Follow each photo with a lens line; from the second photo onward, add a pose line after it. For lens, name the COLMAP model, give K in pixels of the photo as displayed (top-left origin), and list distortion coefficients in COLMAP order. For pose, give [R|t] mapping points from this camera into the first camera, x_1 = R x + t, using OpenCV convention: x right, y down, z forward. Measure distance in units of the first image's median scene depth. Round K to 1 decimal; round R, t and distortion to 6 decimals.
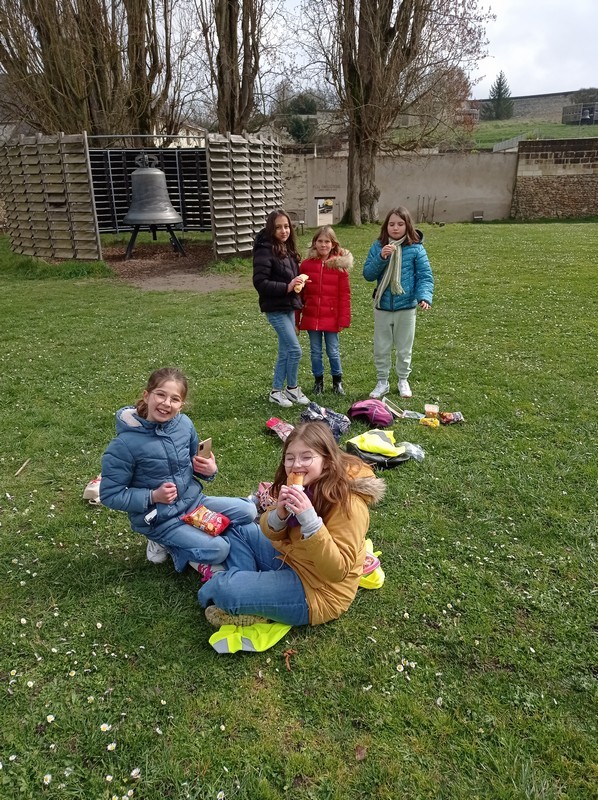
lens RADIAL K [[594.7, 0, 299.0], [0, 594.7, 400.0], [0, 0, 1]] dist [0.097585, -0.149460]
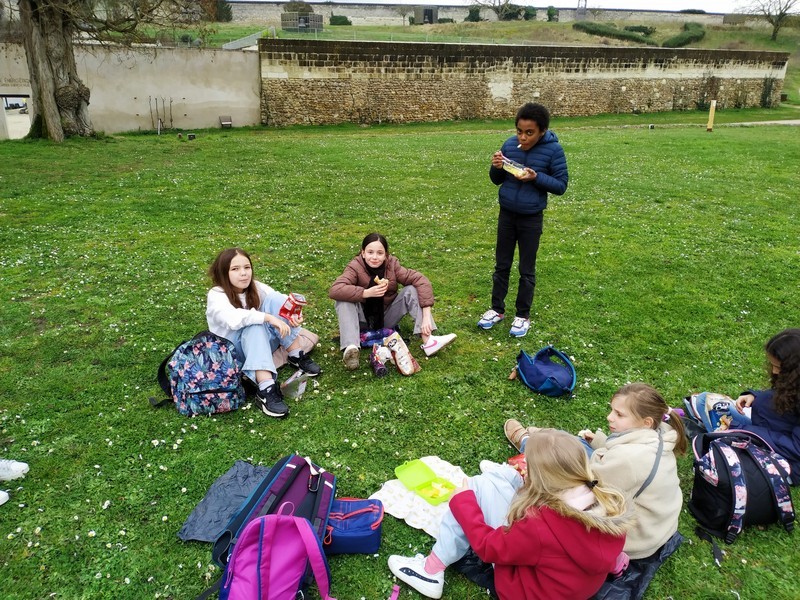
lens RADIAL K [[588.1, 0, 400.0], [0, 588.1, 300.0], [0, 0, 1]] dist [0.005091, 0.002945]
pose [[0.841598, -0.157854, 0.516523, 0.030487], [0.155153, 0.986687, 0.048741, -0.056550], [-0.517340, 0.039120, 0.854885, 0.160965]]
